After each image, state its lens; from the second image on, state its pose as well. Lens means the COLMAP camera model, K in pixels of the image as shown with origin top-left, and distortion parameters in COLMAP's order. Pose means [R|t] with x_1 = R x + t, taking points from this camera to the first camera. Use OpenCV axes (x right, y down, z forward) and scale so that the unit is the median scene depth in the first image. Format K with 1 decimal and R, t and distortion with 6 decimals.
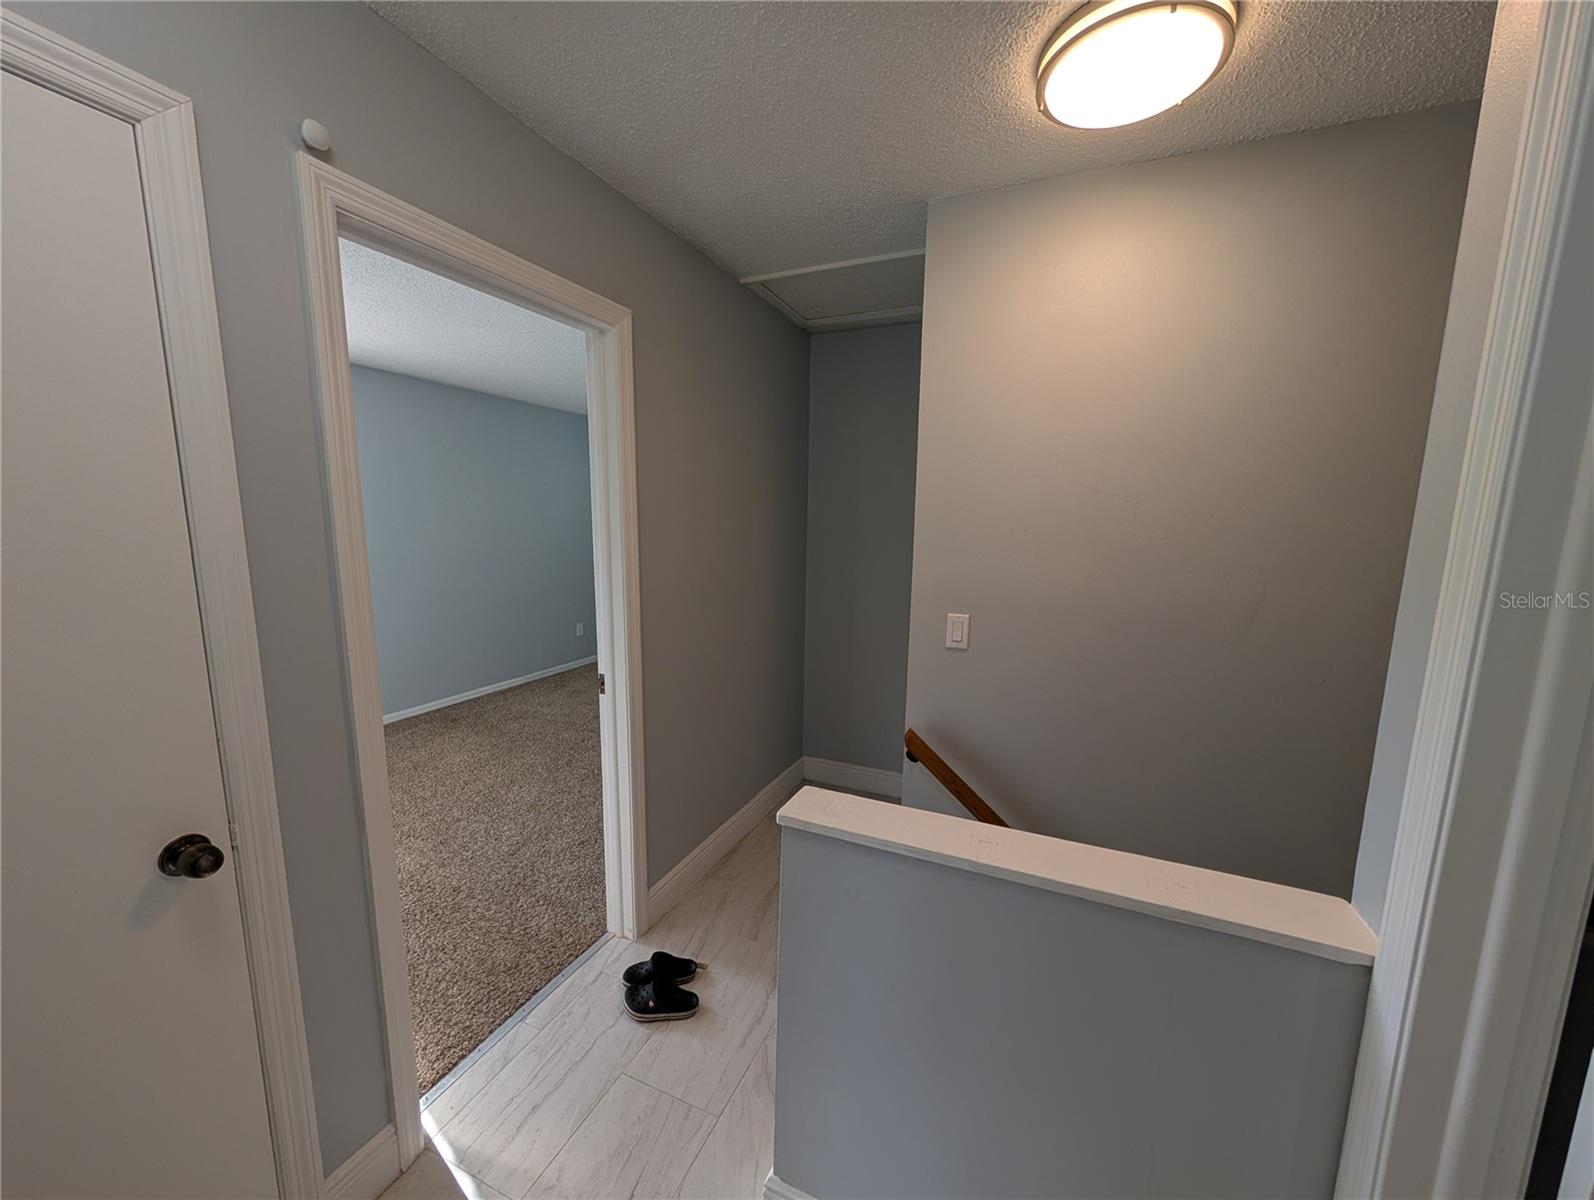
lens RADIAL K [[603.5, 0, 803.2], [0, 603.5, 603.3], [0, 0, 1]] dist [0.001541, 0.000038]
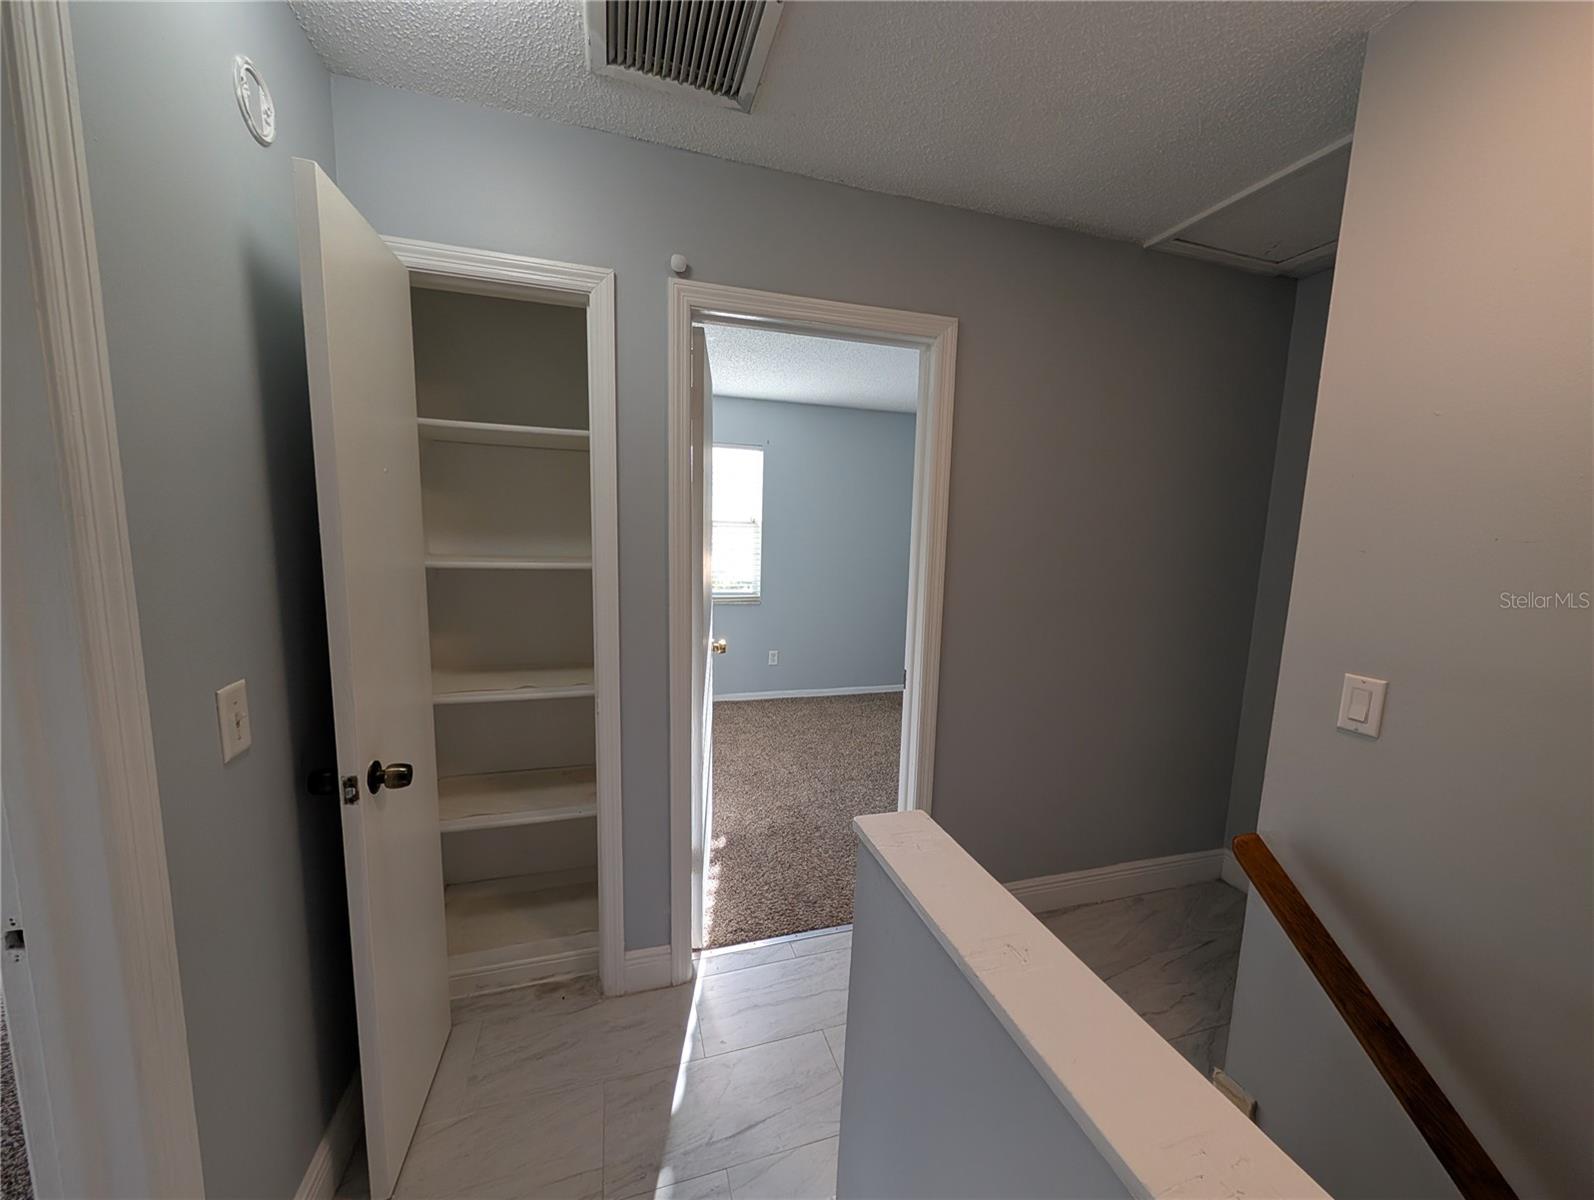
lens RADIAL K [[603.5, 0, 799.8], [0, 603.5, 603.2], [0, 0, 1]] dist [0.001541, 0.000038]
pose [[0.655674, 0.097914, -0.748669, 0.349166], [-0.122496, 0.992214, 0.022486, -0.000256], [0.745041, 0.076966, 0.662563, 0.165711]]
